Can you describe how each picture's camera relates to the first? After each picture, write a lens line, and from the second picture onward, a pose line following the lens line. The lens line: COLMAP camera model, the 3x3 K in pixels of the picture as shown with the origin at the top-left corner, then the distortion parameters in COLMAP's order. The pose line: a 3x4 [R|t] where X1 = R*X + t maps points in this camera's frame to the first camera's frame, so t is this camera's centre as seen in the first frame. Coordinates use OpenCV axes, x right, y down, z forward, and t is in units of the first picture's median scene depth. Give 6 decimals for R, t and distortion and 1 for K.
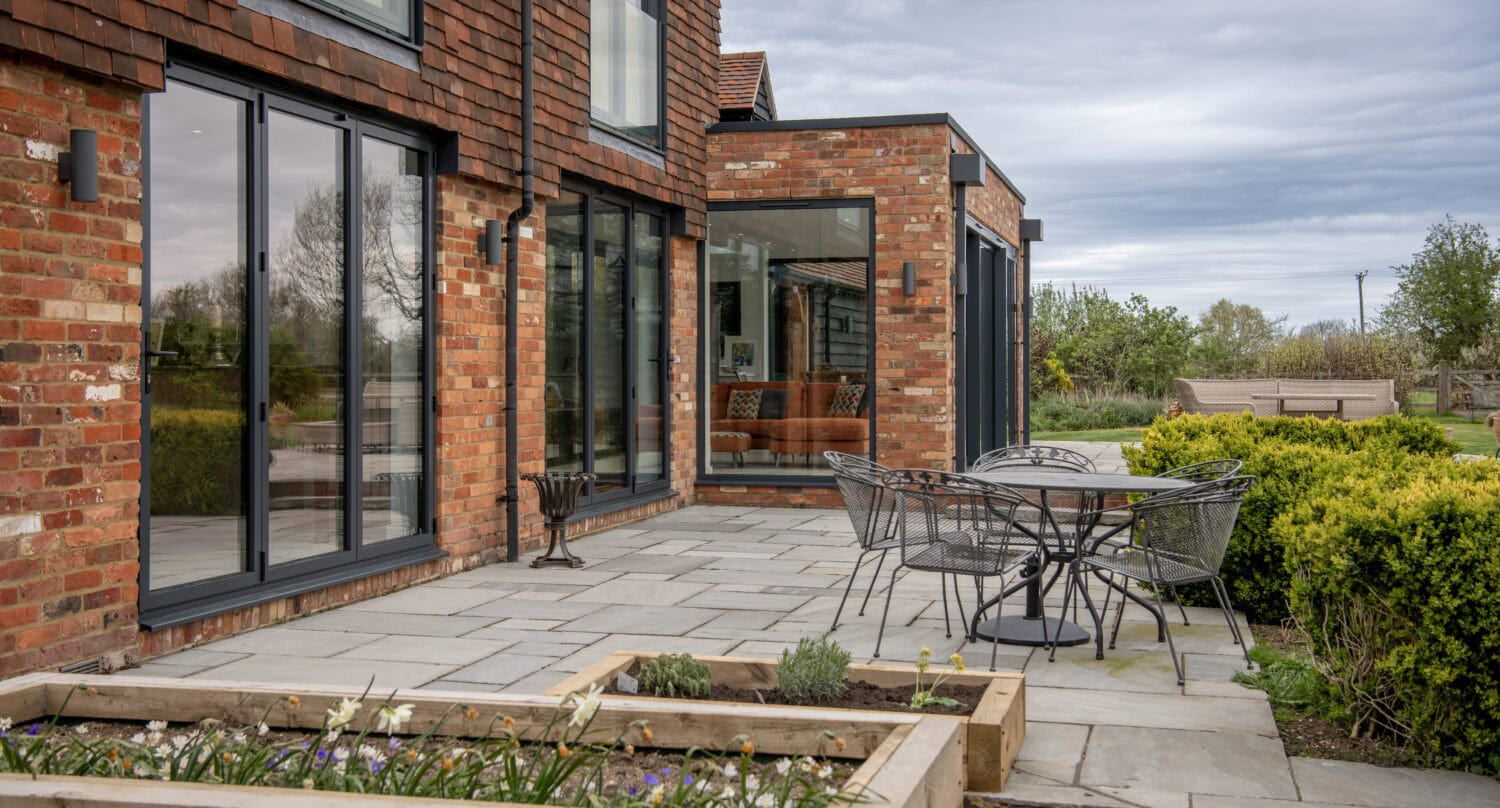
lens RADIAL K [[1684.6, 0, 747.5], [0, 1684.6, 395.4], [0, 0, 1]] dist [0.048505, 0.000000]
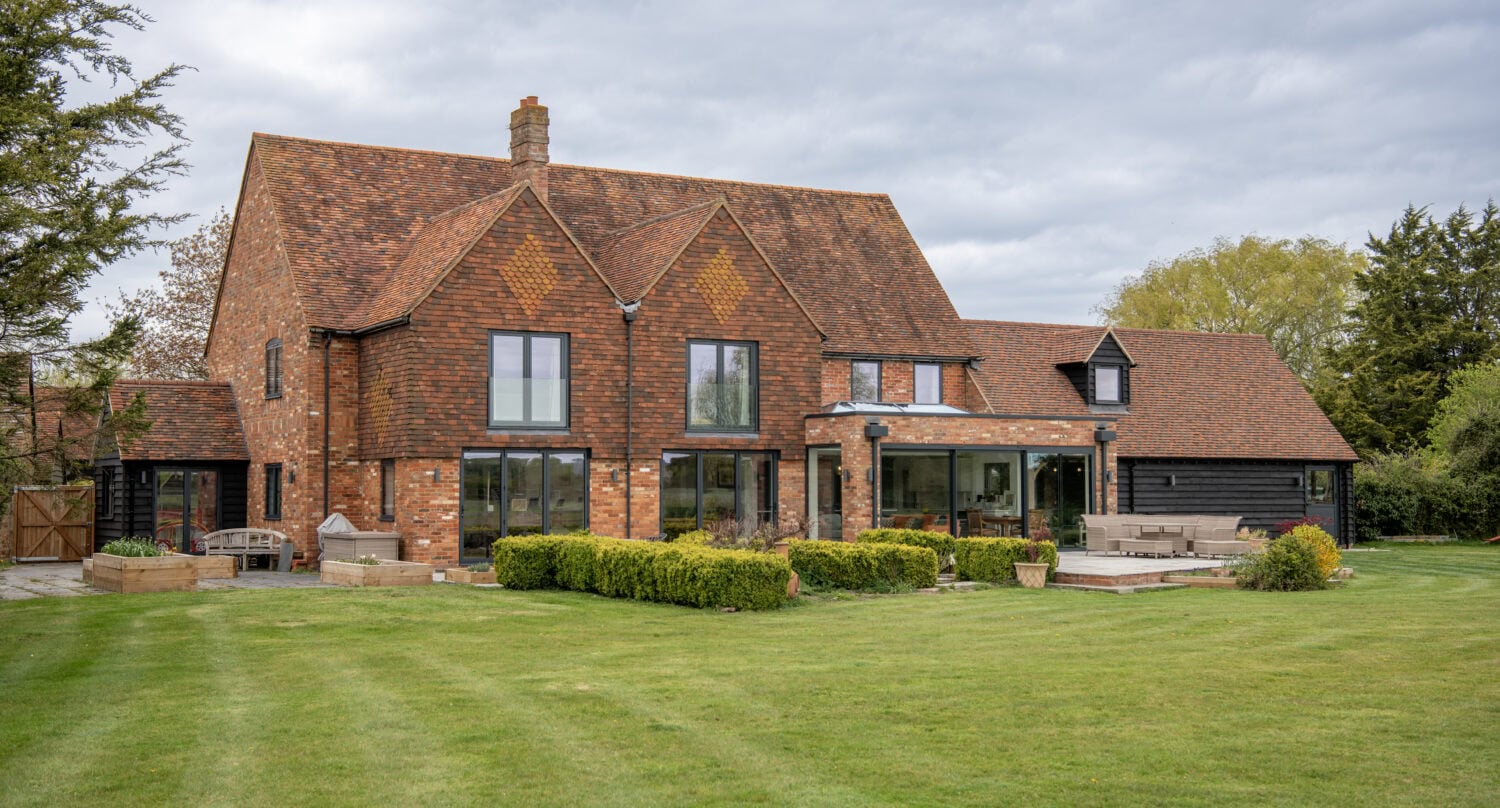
lens RADIAL K [[1684.6, 0, 741.9], [0, 1684.6, 436.5], [0, 0, 1]] dist [0.048505, 0.000000]
pose [[0.687131, -0.022095, -0.726198, 3.889908], [-0.009849, 0.999162, -0.039719, -0.052037], [0.726467, 0.034444, 0.686337, -1.842571]]
